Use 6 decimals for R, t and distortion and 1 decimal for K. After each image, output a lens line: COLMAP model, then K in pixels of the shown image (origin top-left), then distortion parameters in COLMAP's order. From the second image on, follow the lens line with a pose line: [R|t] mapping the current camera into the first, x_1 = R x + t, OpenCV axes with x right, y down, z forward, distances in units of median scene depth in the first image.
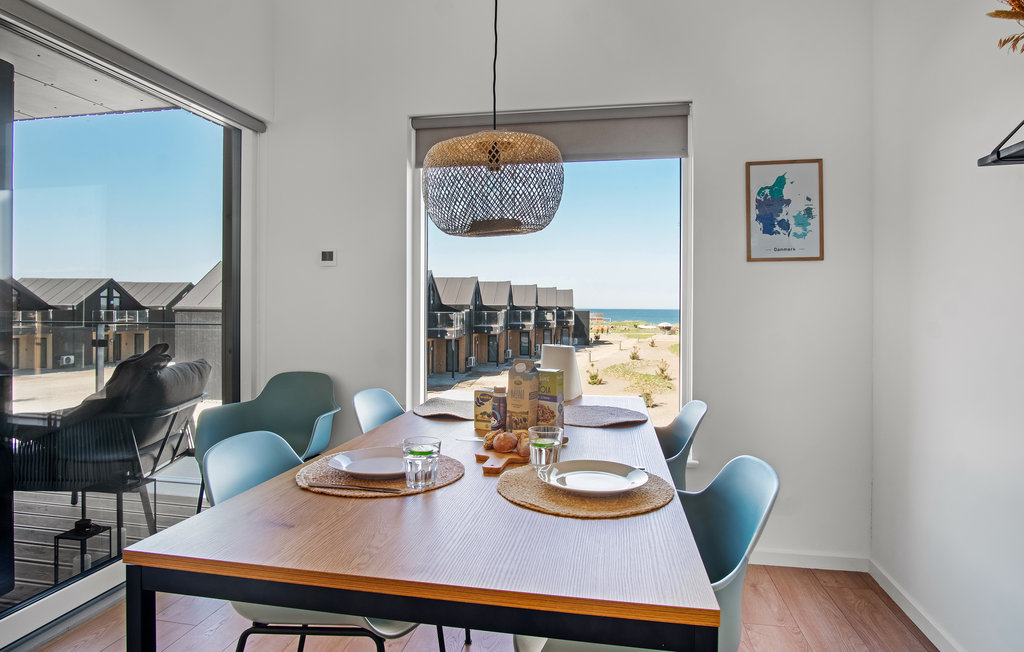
lens RADIAL K [[576.7, 0, 506.8], [0, 576.7, 317.2], [0, 0, 1]] dist [-0.039521, -0.002497]
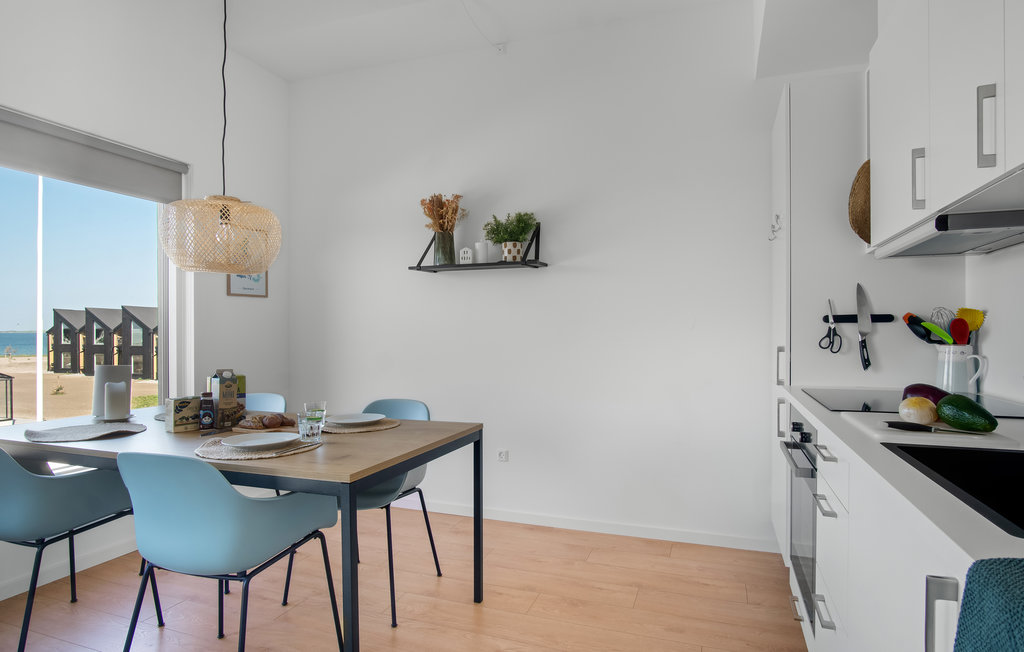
lens RADIAL K [[576.7, 0, 512.8], [0, 576.7, 331.3], [0, 0, 1]] dist [-0.039521, -0.002497]
pose [[0.159389, -0.006878, 0.987192, -1.089196], [0.014738, 0.999881, 0.004587, -0.008501], [-0.987106, 0.013818, 0.159472, 0.130060]]
